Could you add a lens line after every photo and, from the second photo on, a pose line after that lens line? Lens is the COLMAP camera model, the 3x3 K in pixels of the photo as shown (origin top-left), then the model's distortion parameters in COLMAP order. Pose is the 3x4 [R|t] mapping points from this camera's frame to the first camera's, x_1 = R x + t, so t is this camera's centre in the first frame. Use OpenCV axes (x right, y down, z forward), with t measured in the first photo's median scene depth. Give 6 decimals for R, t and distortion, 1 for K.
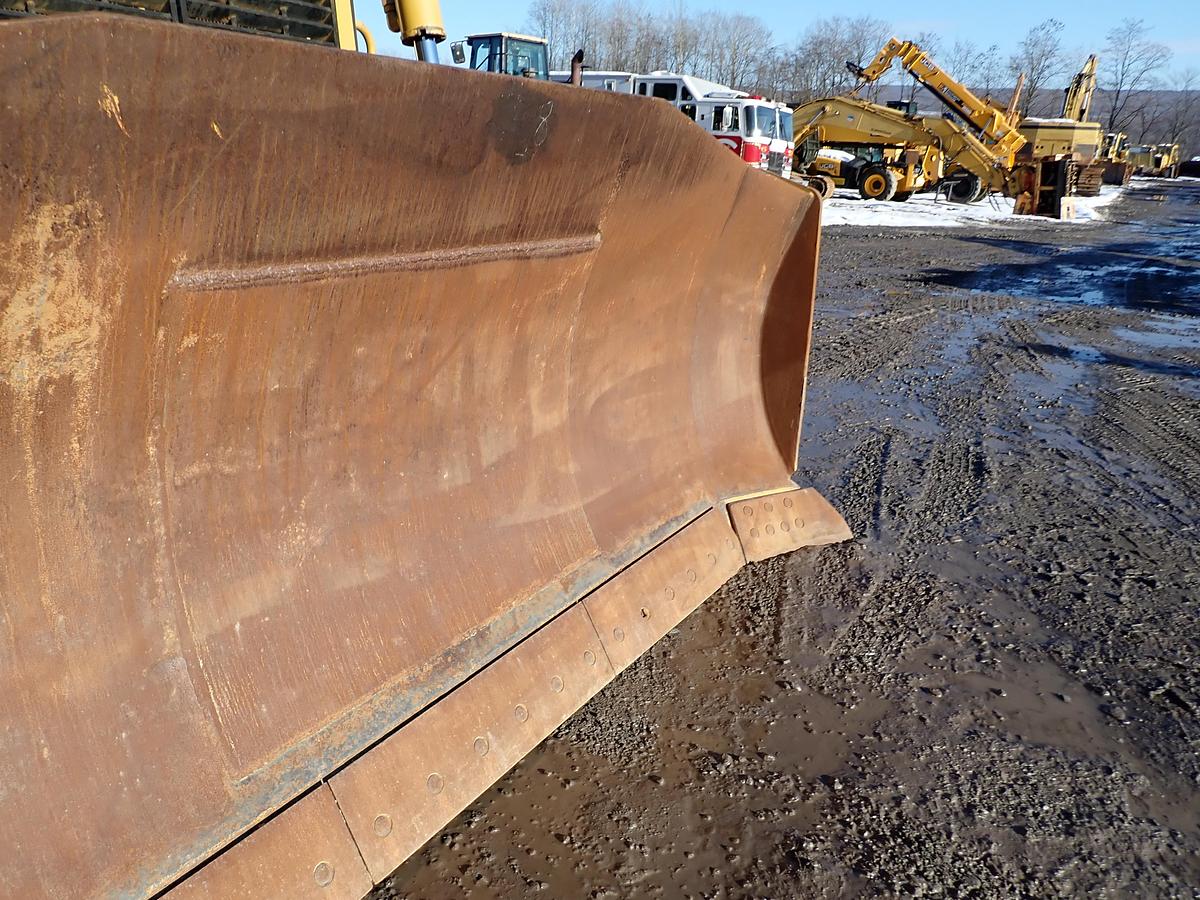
lens RADIAL K [[893.6, 0, 595.9], [0, 893.6, 453.0], [0, 0, 1]] dist [0.000299, -0.000153]
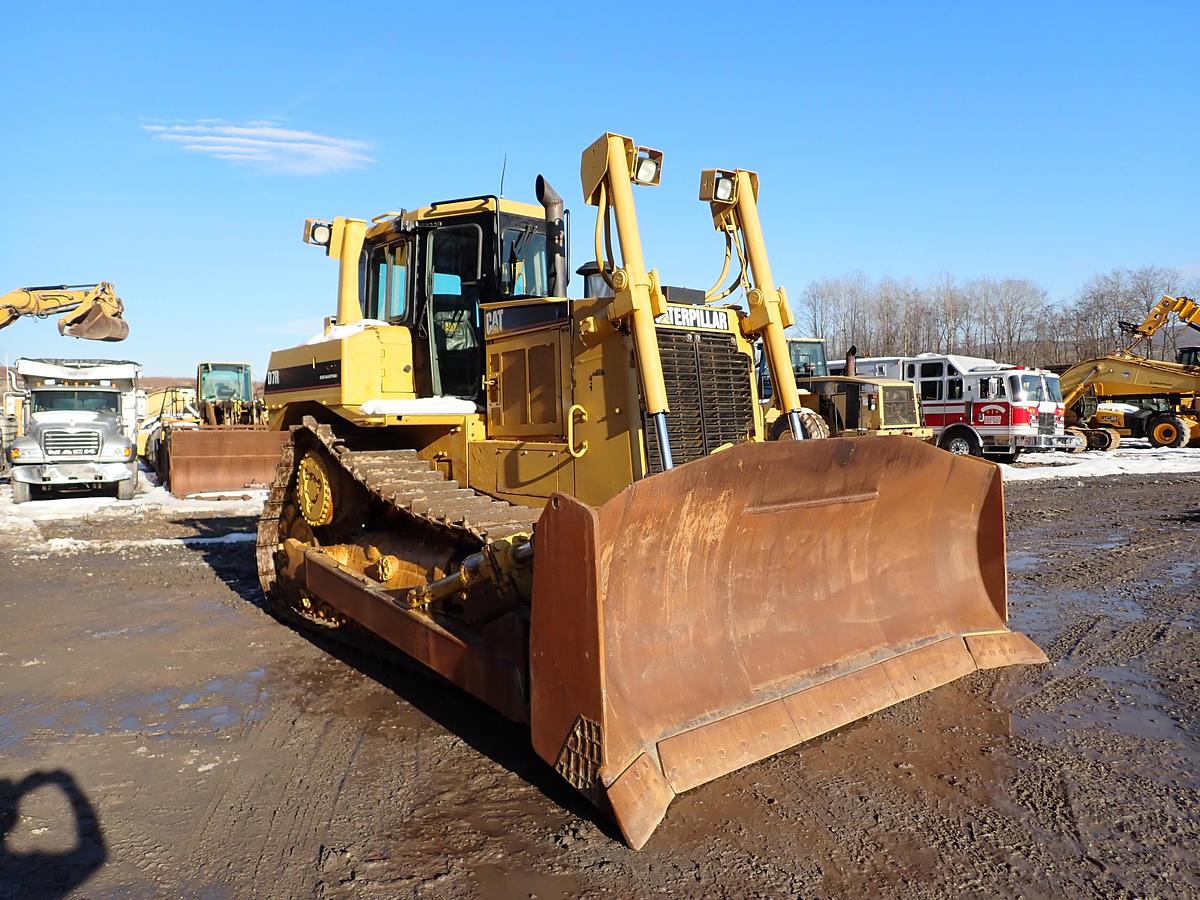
lens RADIAL K [[893.6, 0, 597.4], [0, 893.6, 452.0], [0, 0, 1]] dist [0.000299, -0.000153]
pose [[0.953440, -0.062460, -0.295045, 0.000347], [-0.026161, 0.957502, -0.287238, 0.228307], [0.300447, 0.281583, 0.911286, -0.910466]]
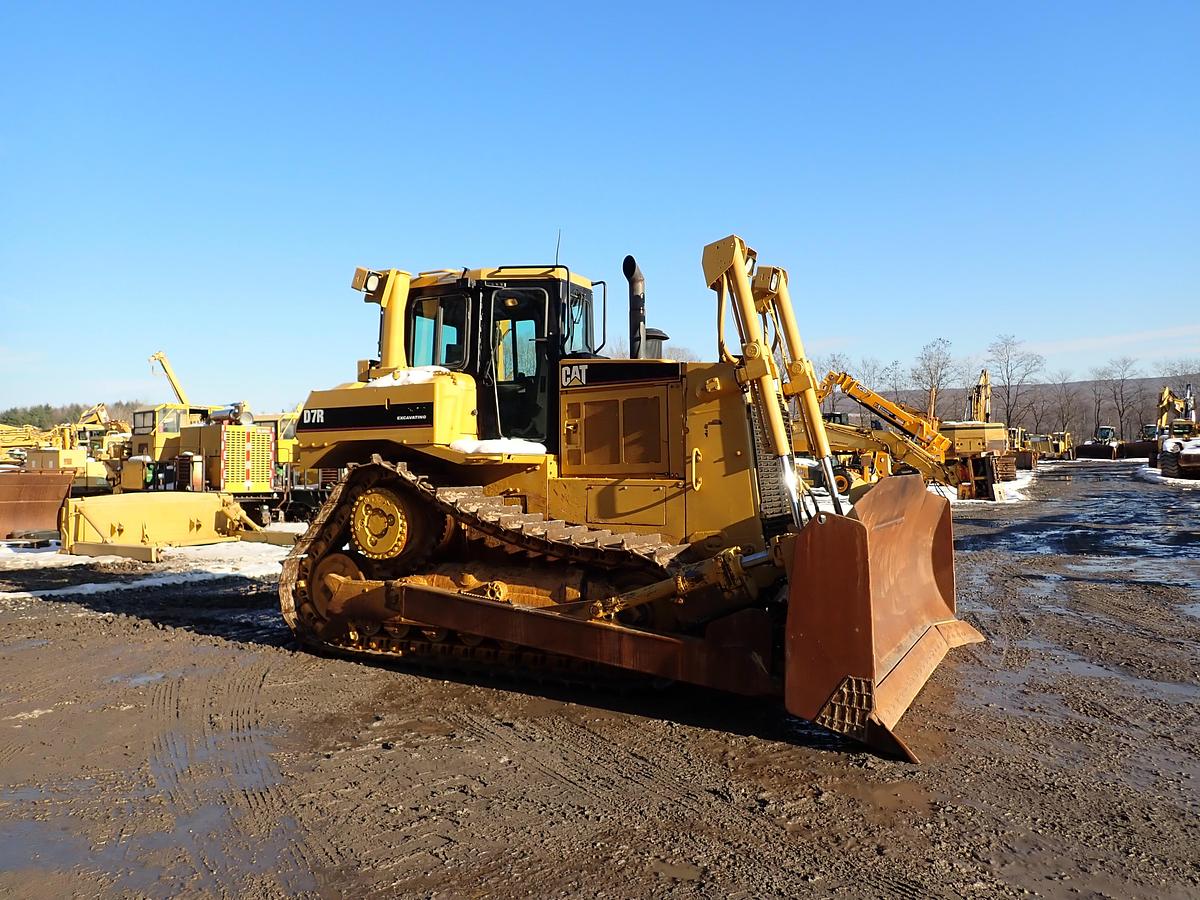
lens RADIAL K [[893.6, 0, 601.3], [0, 893.6, 450.0], [0, 0, 1]] dist [0.000299, -0.000153]
pose [[0.995771, -0.059994, 0.069570, -0.856973], [0.079880, 0.939473, -0.333180, 0.332562], [-0.045371, 0.337328, 0.940293, -1.328655]]
